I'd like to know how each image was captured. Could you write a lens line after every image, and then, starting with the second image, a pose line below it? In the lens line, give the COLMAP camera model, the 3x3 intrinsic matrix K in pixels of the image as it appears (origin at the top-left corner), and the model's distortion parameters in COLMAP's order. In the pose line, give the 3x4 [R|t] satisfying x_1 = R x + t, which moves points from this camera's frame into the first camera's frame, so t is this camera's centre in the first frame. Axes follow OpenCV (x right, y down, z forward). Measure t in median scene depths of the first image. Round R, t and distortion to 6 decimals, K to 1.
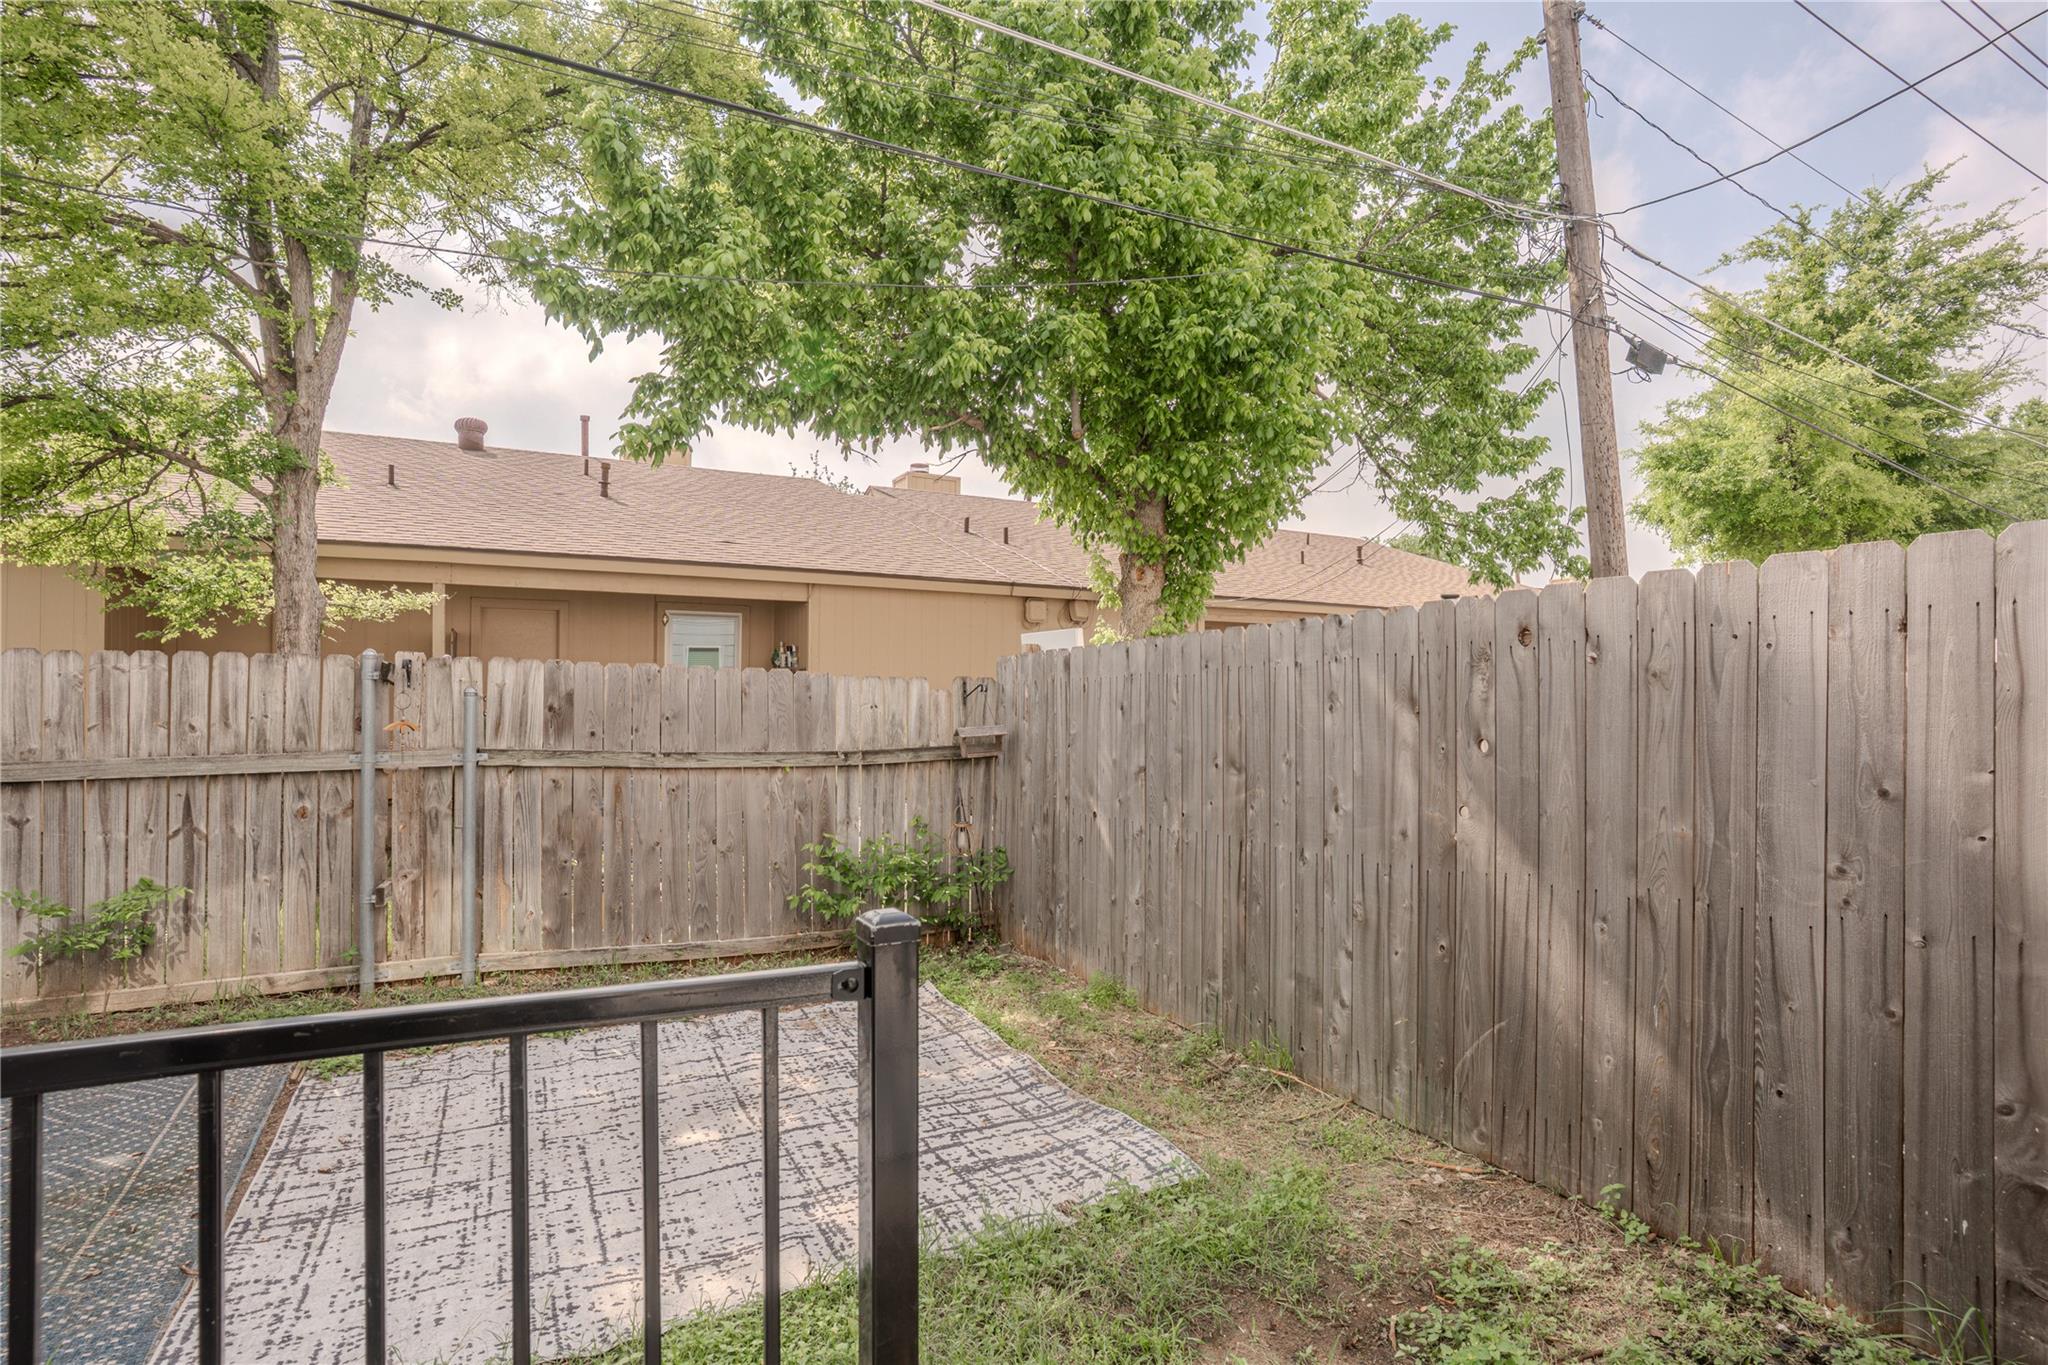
lens RADIAL K [[1002.6, 0, 1035.2], [0, 1002.6, 683.7], [0, 0, 1]] dist [-0.062675, 0.019669]
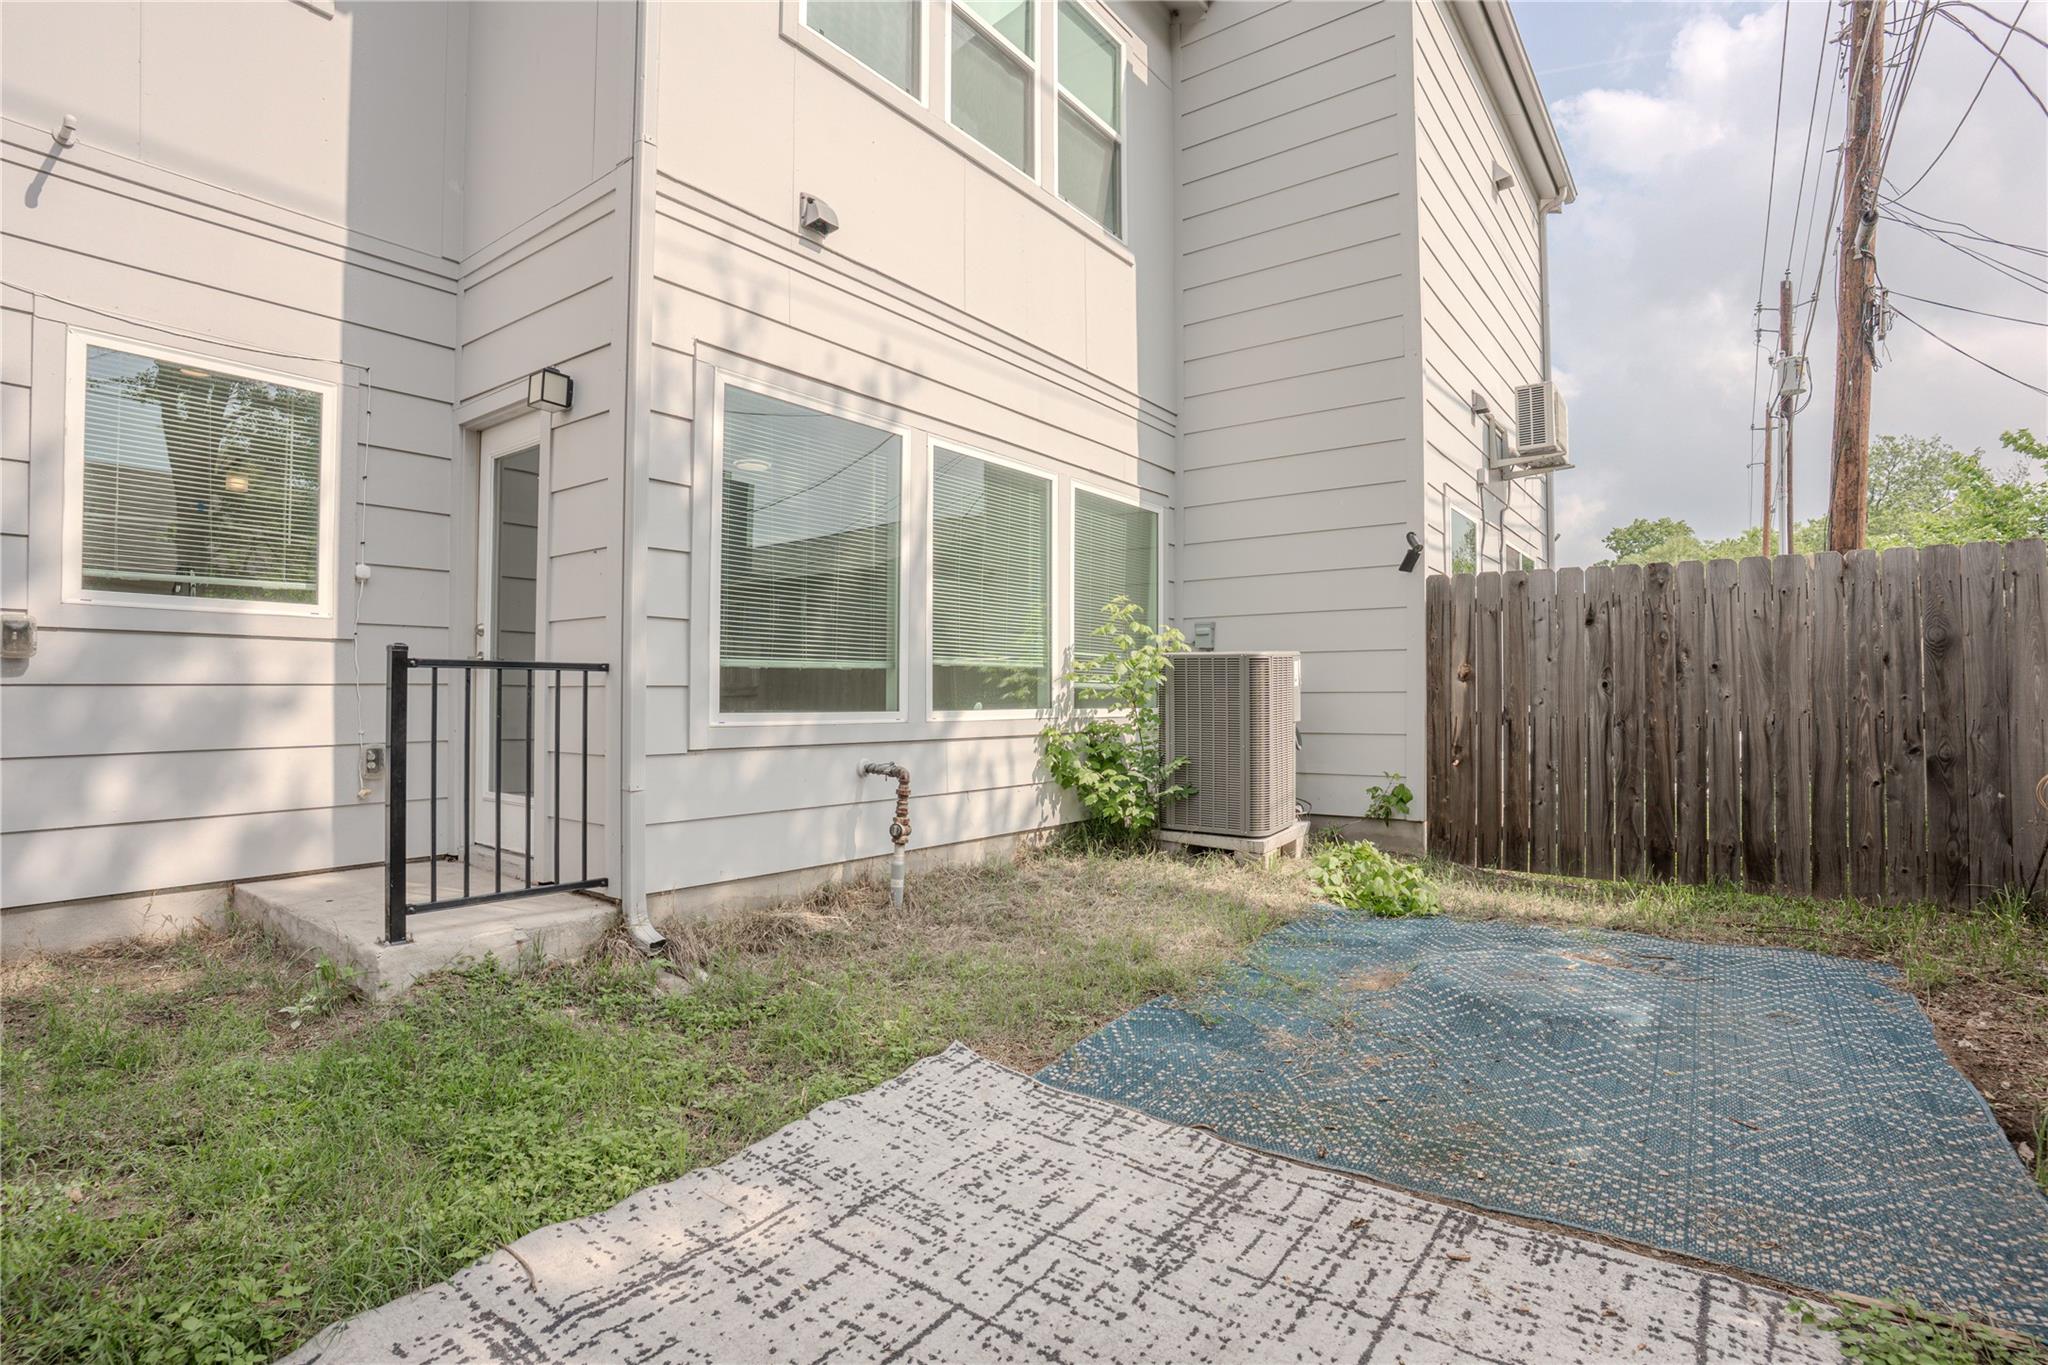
lens RADIAL K [[1002.6, 0, 1016.6], [0, 1002.6, 683.8], [0, 0, 1]] dist [-0.062675, 0.019669]
pose [[-0.902464, -0.017090, -0.430427, -0.183601], [-0.009509, 0.999760, -0.019758, 0.119074], [0.430661, -0.013738, -0.902409, 1.415977]]
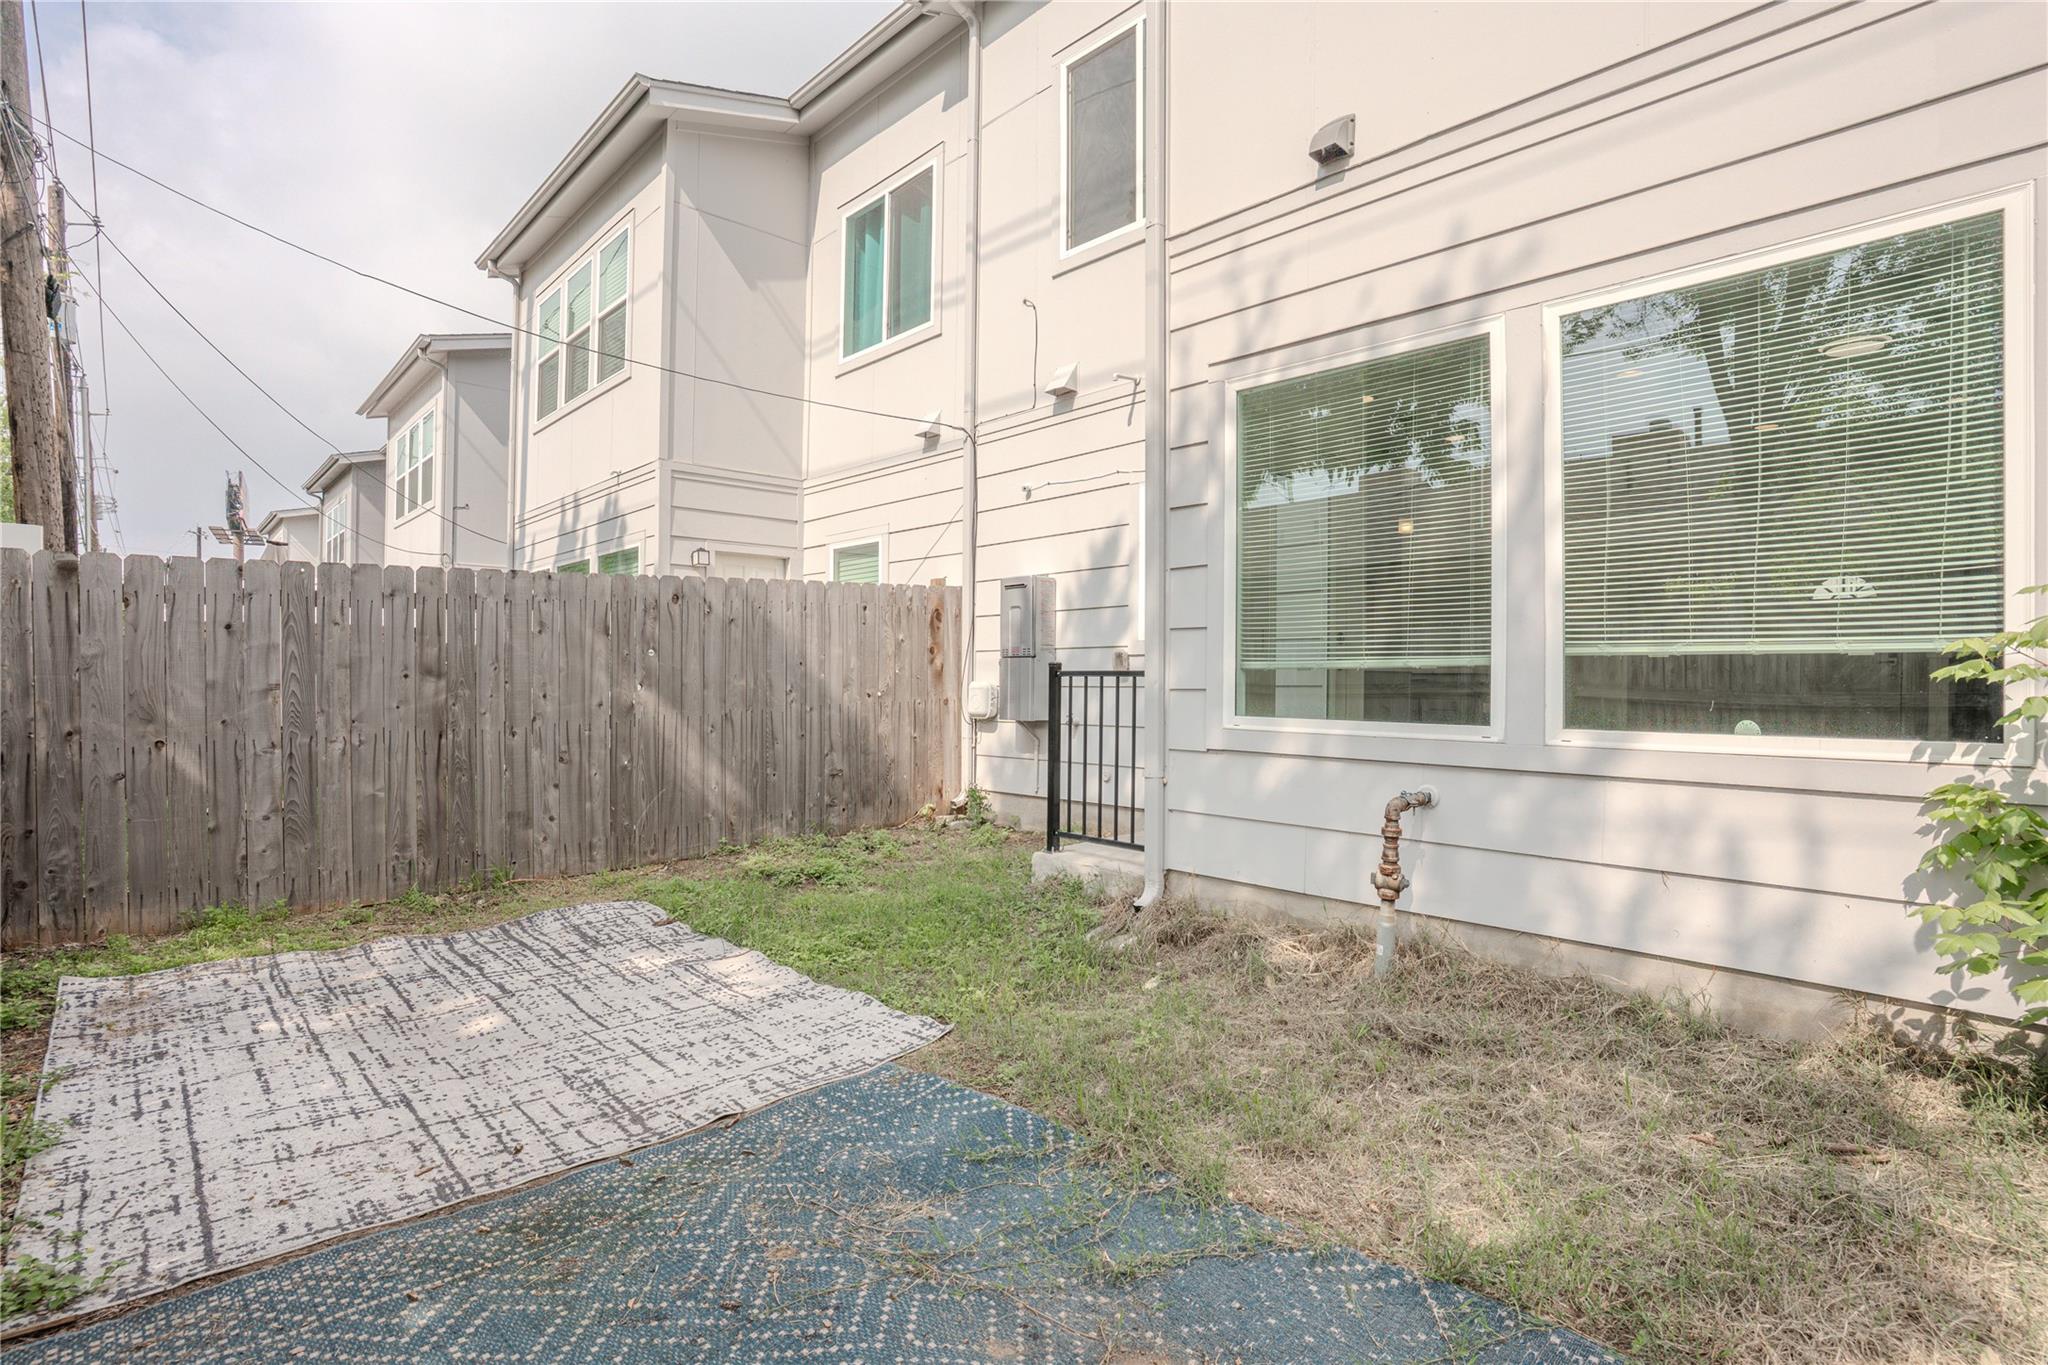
lens RADIAL K [[1002.6, 0, 1018.6], [0, 1002.6, 674.4], [0, 0, 1]] dist [-0.062675, 0.019669]
pose [[-0.257989, -0.004953, 0.966135, -1.512531], [-0.016012, 0.999871, 0.000850, 0.086057], [-0.966015, -0.015251, -0.258035, 0.743911]]
